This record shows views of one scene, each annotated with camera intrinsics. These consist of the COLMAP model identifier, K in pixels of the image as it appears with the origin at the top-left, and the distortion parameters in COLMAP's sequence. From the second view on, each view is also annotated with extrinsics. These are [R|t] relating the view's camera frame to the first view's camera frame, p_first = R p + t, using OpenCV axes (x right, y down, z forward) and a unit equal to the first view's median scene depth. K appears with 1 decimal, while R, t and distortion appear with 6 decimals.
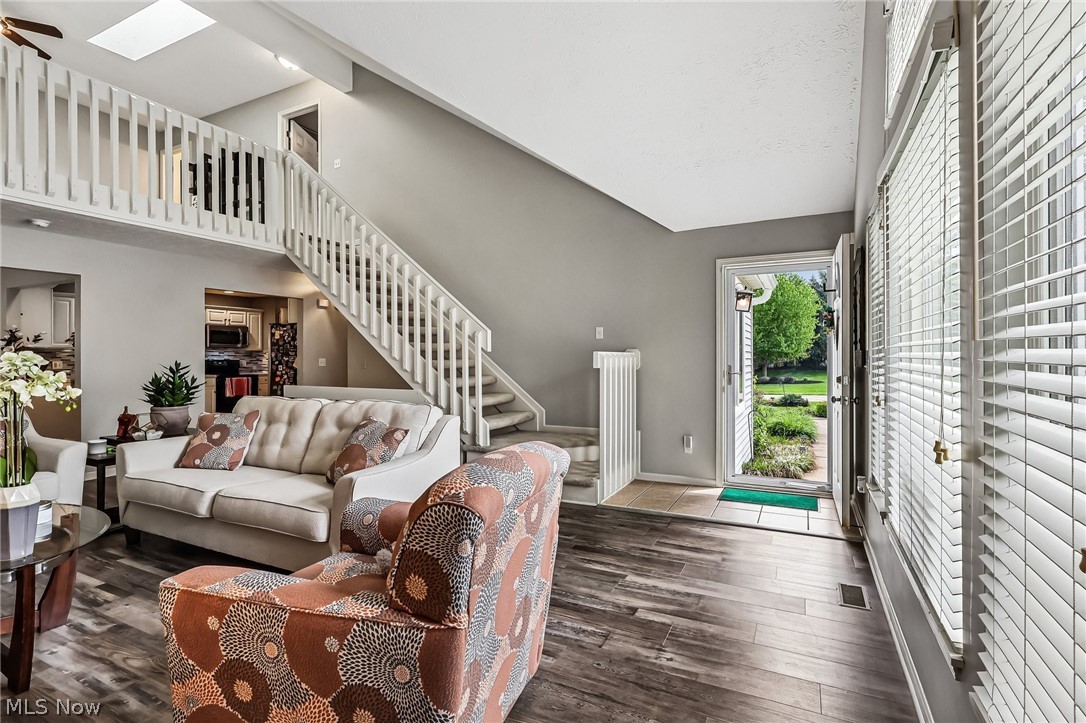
lens RADIAL K [[549.6, 0, 543.0], [0, 549.6, 361.5], [0, 0, 1]] dist [-0.002144, -0.000369]
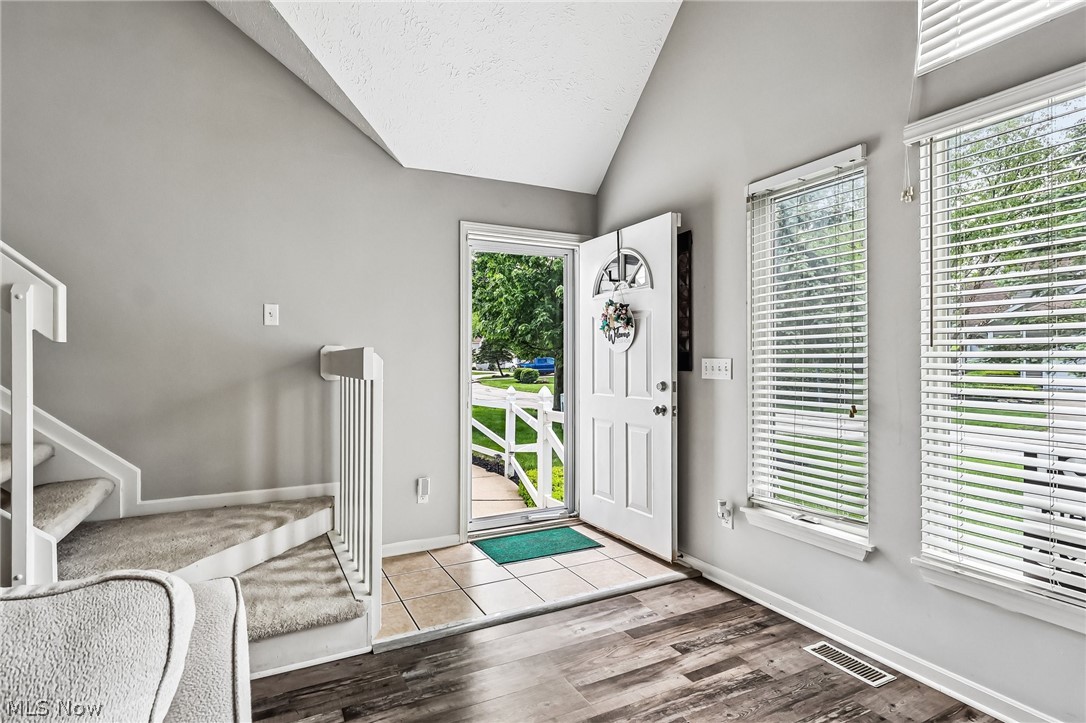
lens RADIAL K [[549.6, 0, 543.0], [0, 549.6, 361.5], [0, 0, 1]] dist [-0.002144, -0.000369]
pose [[0.602948, 0.001198, 0.797780, -0.199867], [0.004862, 0.999975, -0.005177, -0.001601], [-0.797766, 0.007000, 0.602927, 0.531958]]
